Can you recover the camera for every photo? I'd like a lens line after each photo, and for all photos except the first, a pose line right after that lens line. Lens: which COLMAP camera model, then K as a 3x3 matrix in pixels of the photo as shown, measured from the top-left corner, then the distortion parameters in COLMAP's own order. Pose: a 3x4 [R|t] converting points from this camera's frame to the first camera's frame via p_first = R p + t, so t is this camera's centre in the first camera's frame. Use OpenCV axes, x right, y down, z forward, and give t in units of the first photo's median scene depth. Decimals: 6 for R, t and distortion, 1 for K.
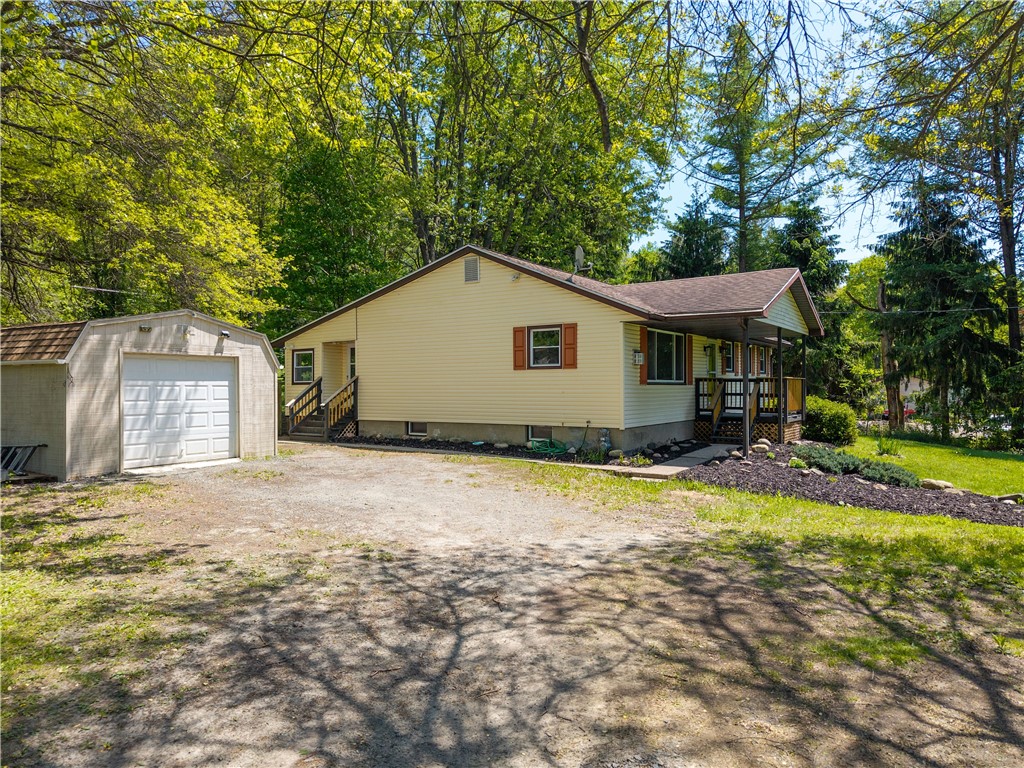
lens RADIAL K [[715.5, 0, 512.0], [0, 715.5, 384.0], [0, 0, 1]] dist [0.066222, 0.000058]
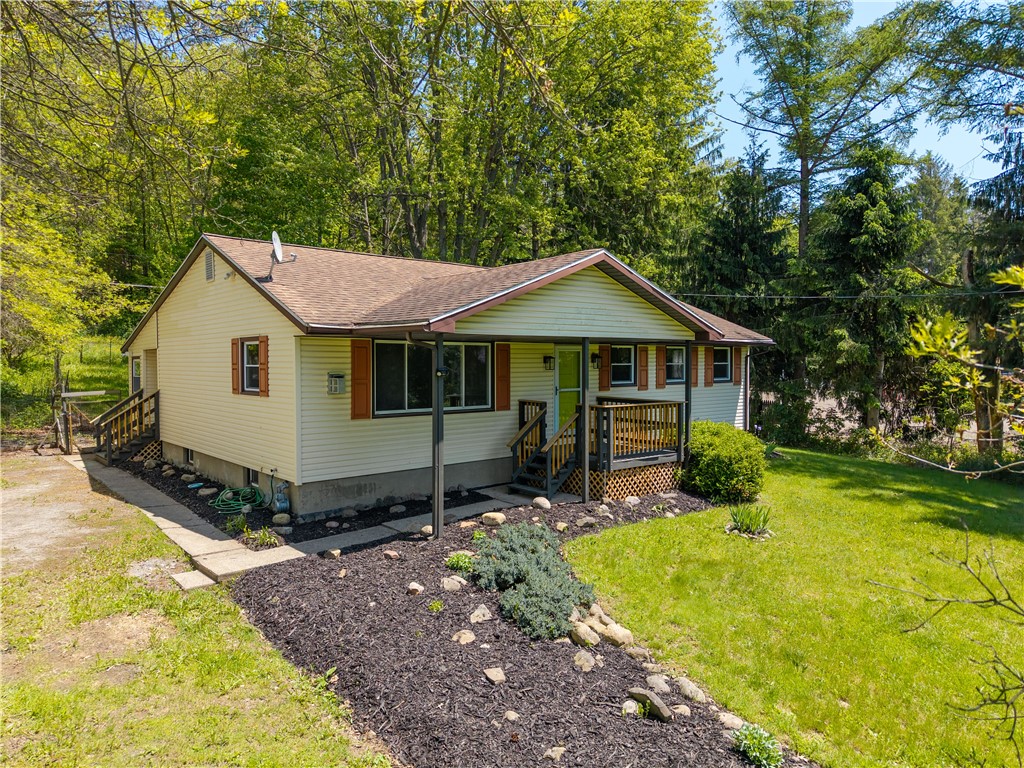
lens RADIAL K [[715.5, 0, 512.0], [0, 715.5, 384.0], [0, 0, 1]] dist [0.066222, 0.000058]
pose [[0.963021, 0.011687, -0.269174, 0.448670], [-0.001966, 0.999337, 0.036356, -0.052733], [0.269421, -0.034482, 0.962405, 0.289467]]
